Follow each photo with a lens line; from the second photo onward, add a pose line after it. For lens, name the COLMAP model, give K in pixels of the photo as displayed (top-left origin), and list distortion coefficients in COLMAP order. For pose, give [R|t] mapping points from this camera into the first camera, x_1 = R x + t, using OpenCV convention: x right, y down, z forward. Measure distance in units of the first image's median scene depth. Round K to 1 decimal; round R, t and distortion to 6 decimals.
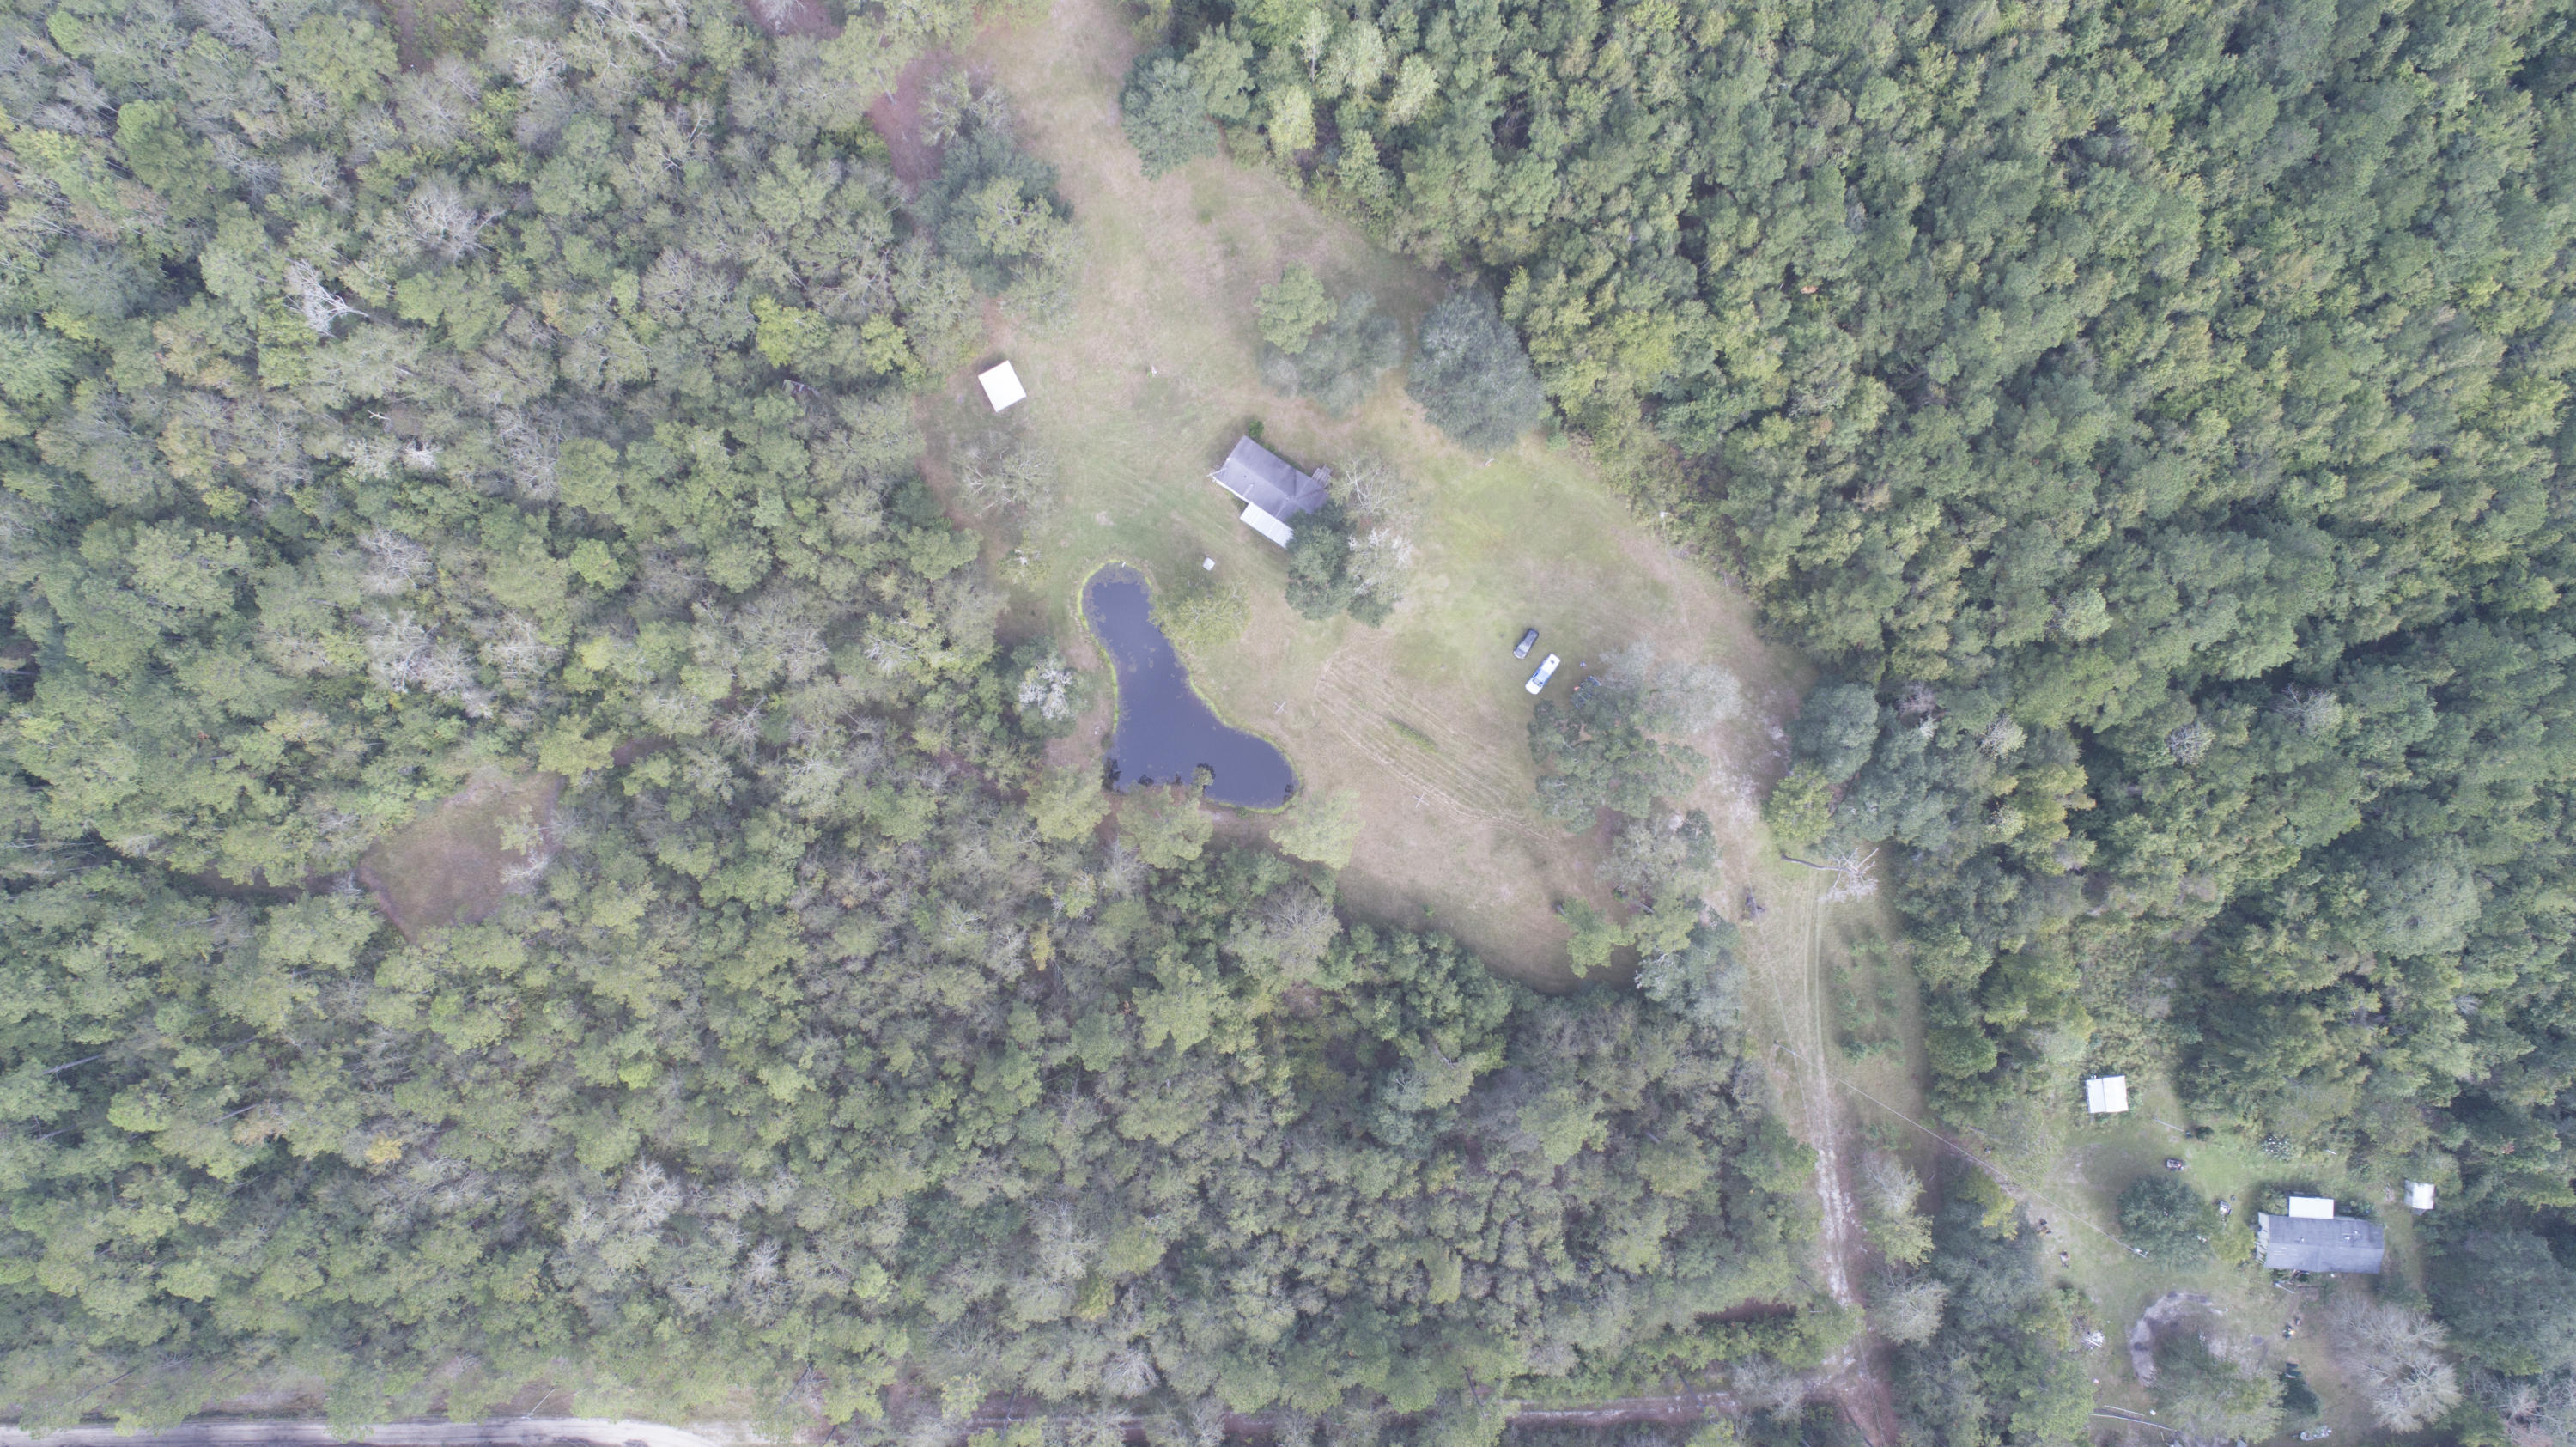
lens RADIAL K [[1737.4, 0, 1288.0], [0, 1737.4, 723.5], [0, 0, 1]] dist [-0.007540, 0.007994]
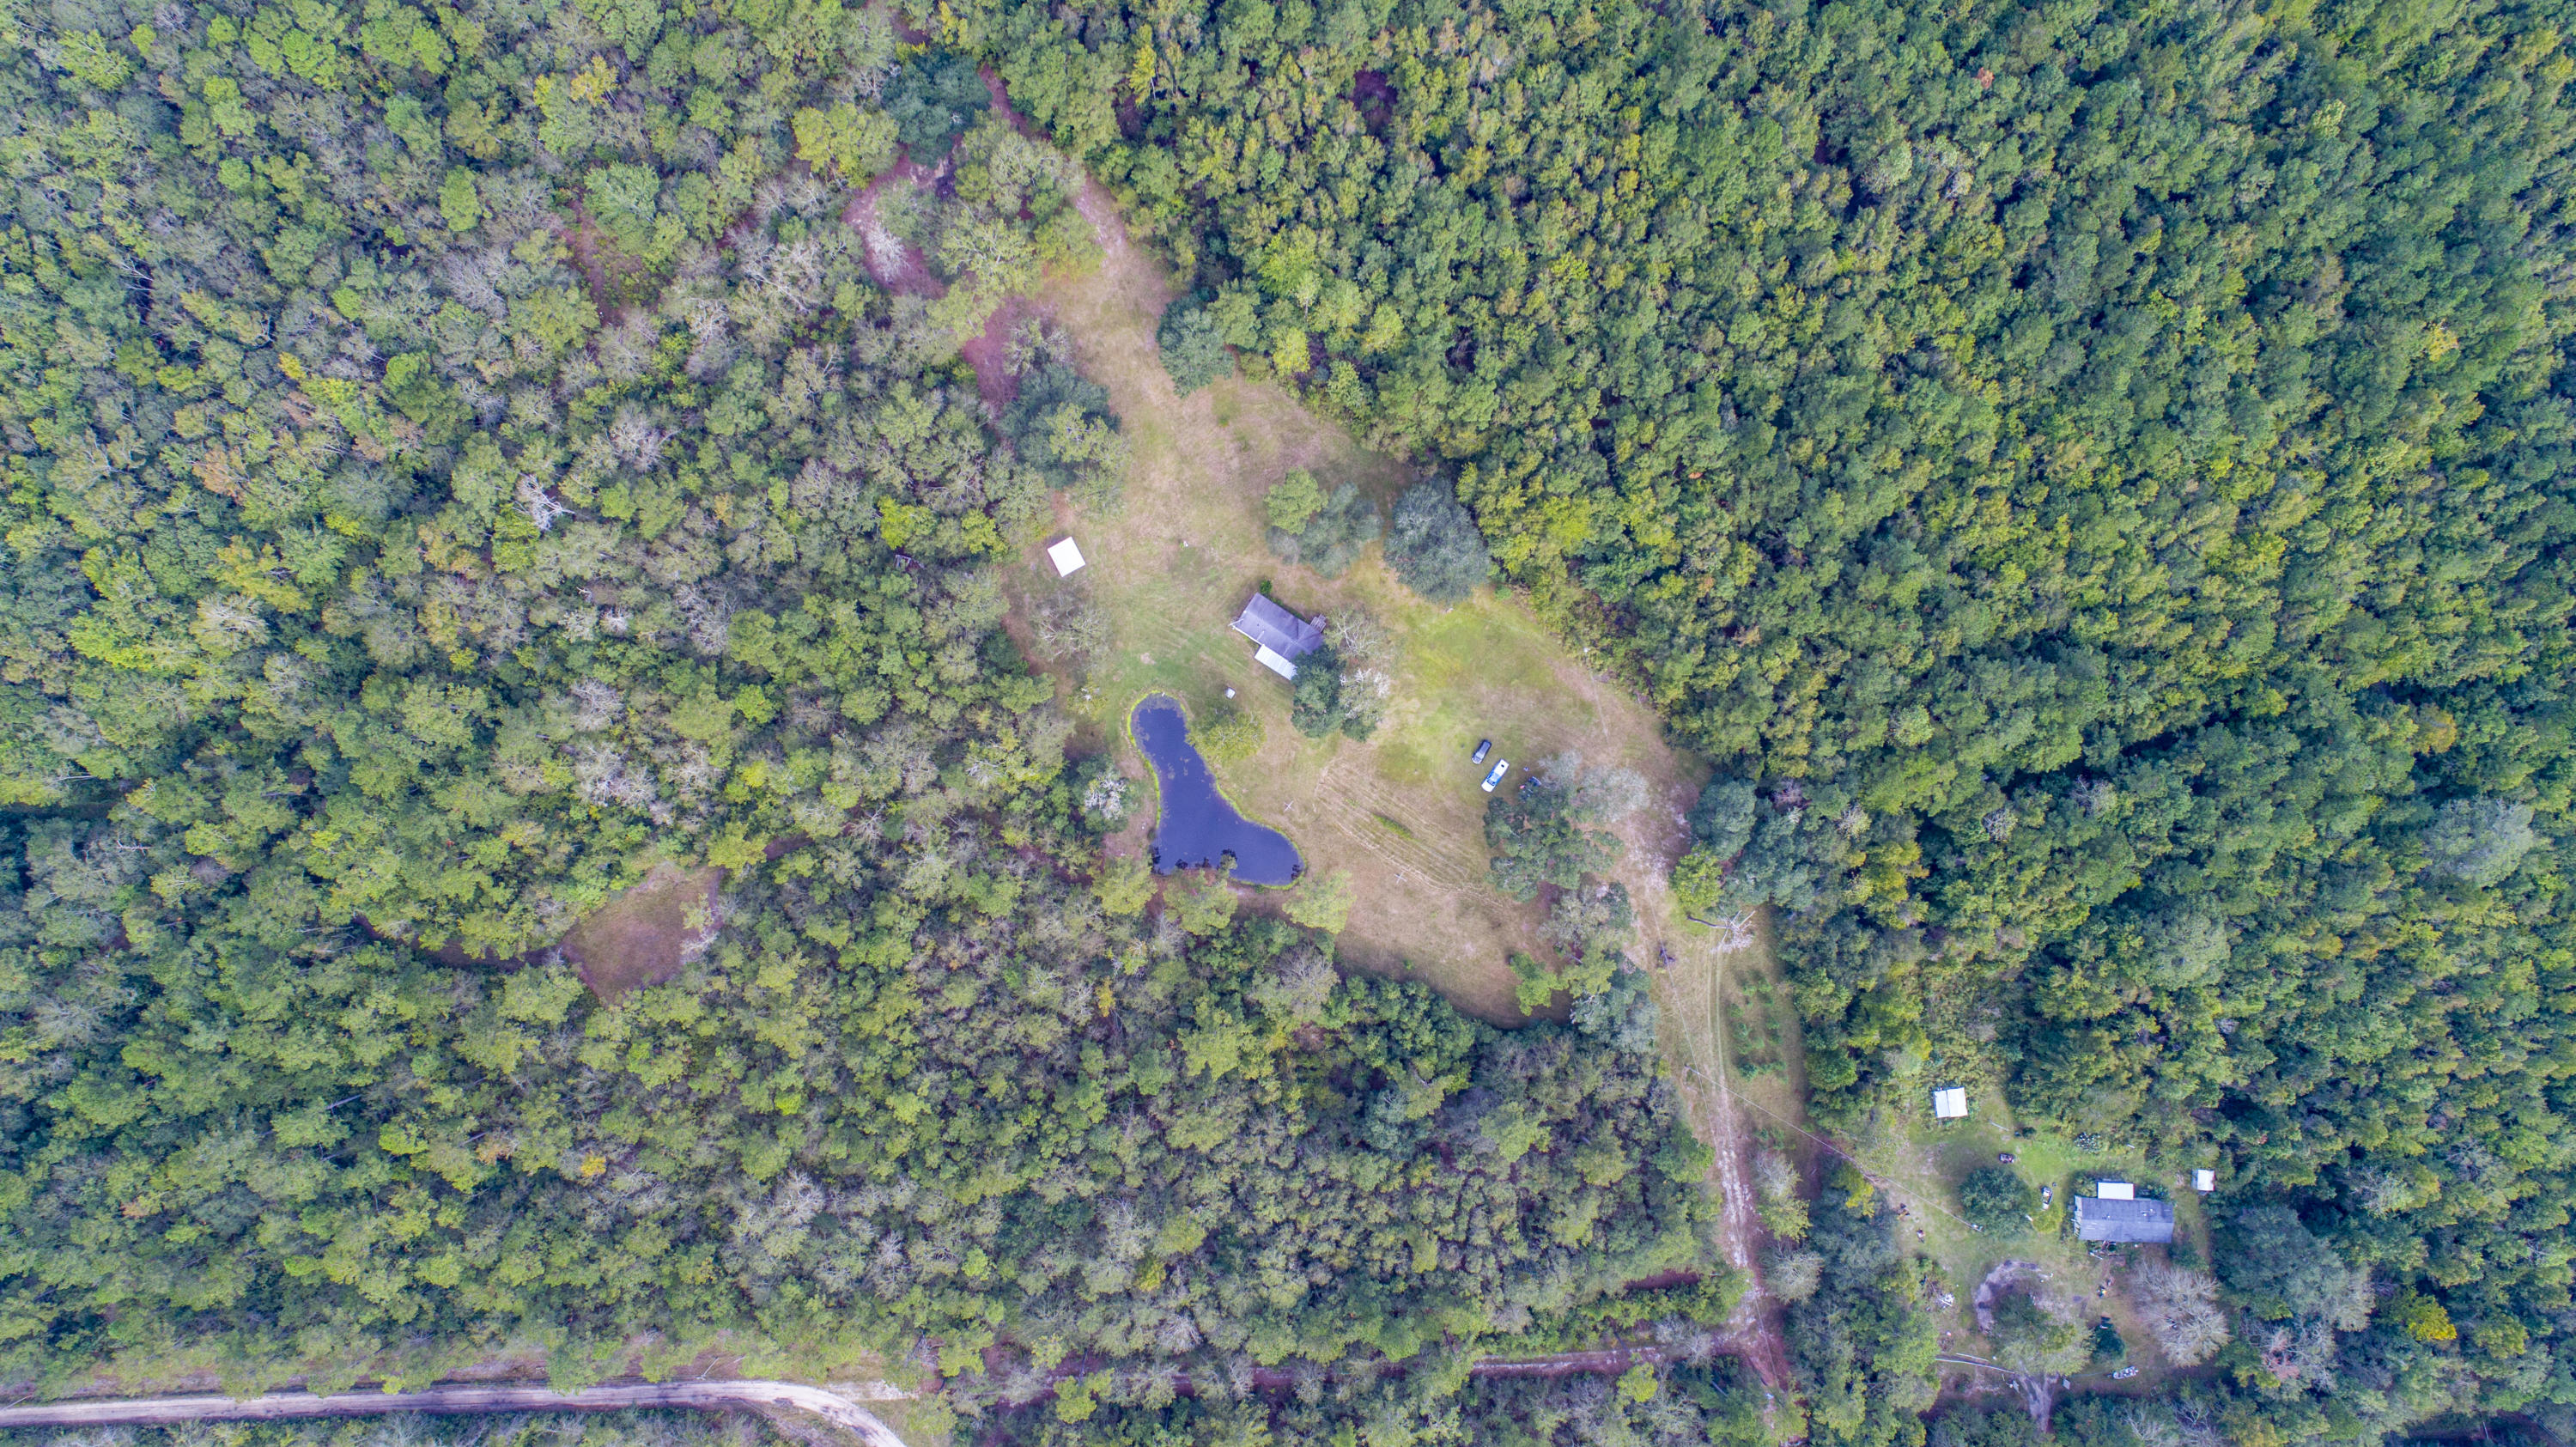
lens RADIAL K [[1737.4, 0, 1288.0], [0, 1737.4, 723.5], [0, 0, 1]] dist [-0.007540, 0.007994]
pose [[0.999880, -0.015128, 0.003431, -0.008523], [0.015226, 0.999408, -0.030862, -0.031373], [-0.002962, 0.030910, 0.999518, -0.281571]]
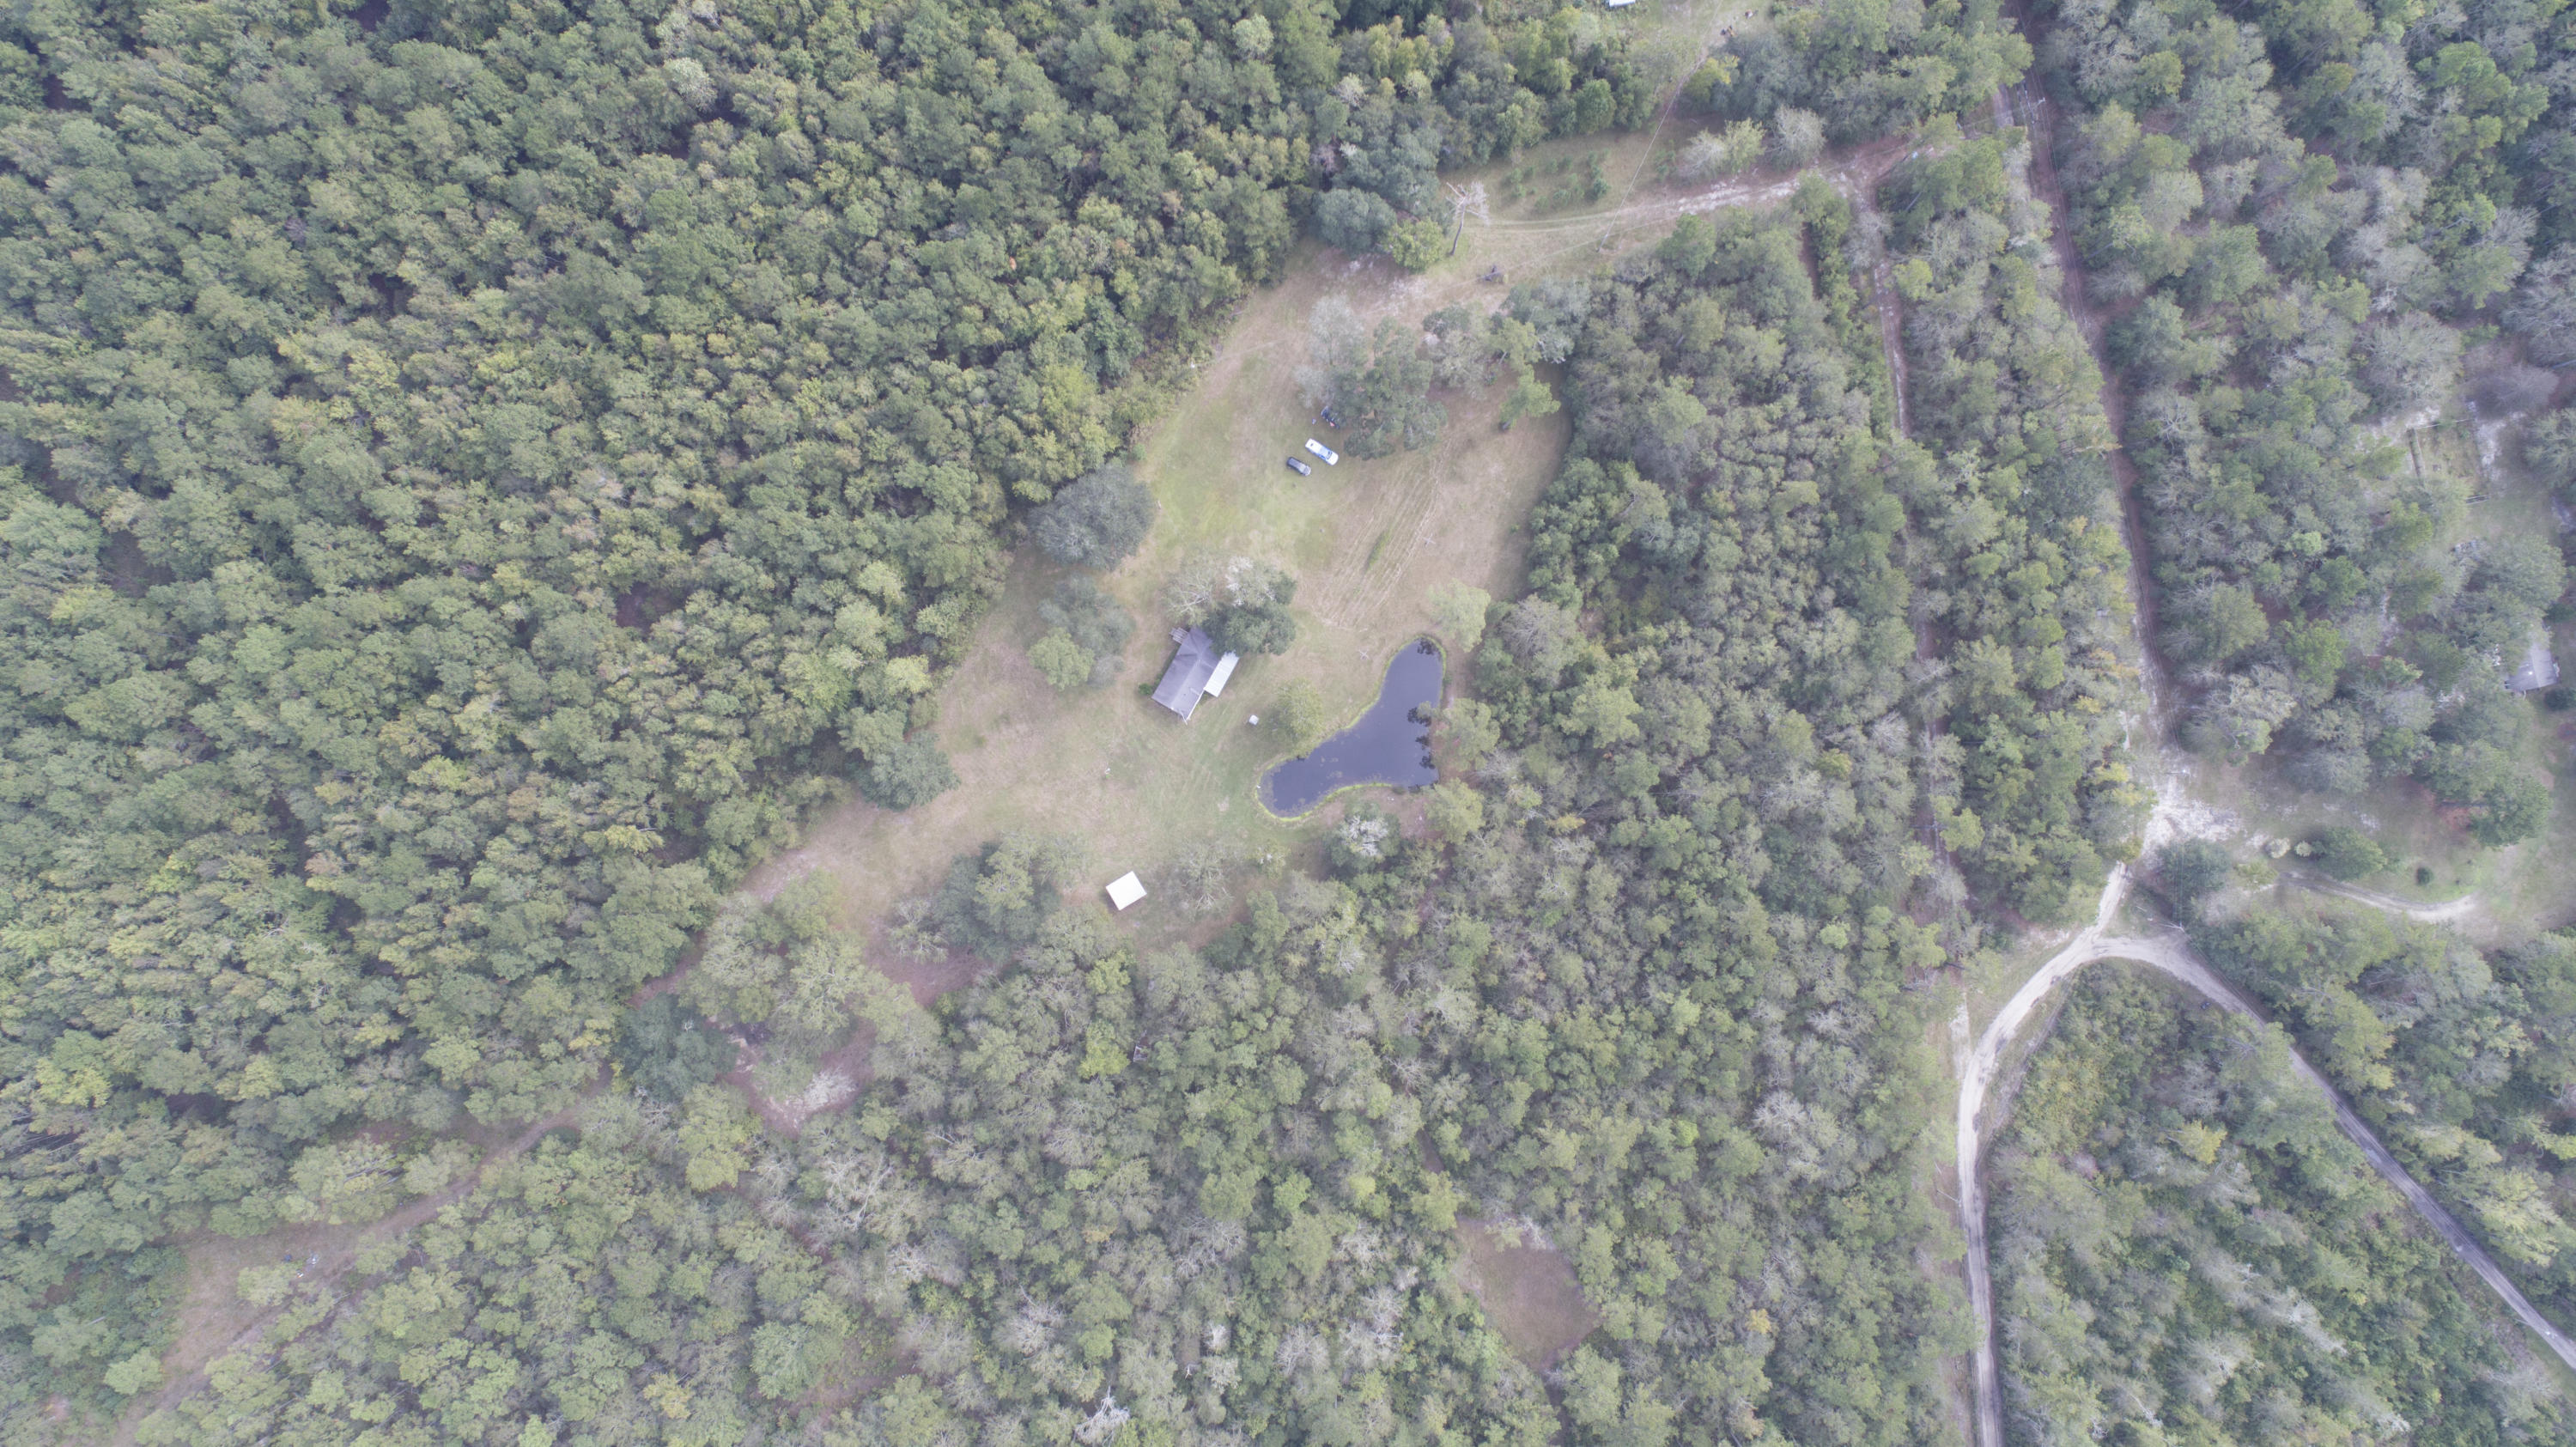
lens RADIAL K [[1737.4, 0, 1288.0], [0, 1737.4, 723.5], [0, 0, 1]] dist [-0.007540, 0.007994]
pose [[-0.067957, -0.997617, 0.011926, -0.068458], [0.997658, -0.067857, 0.008582, -0.082013], [-0.007753, 0.012482, 0.999892, -0.282235]]
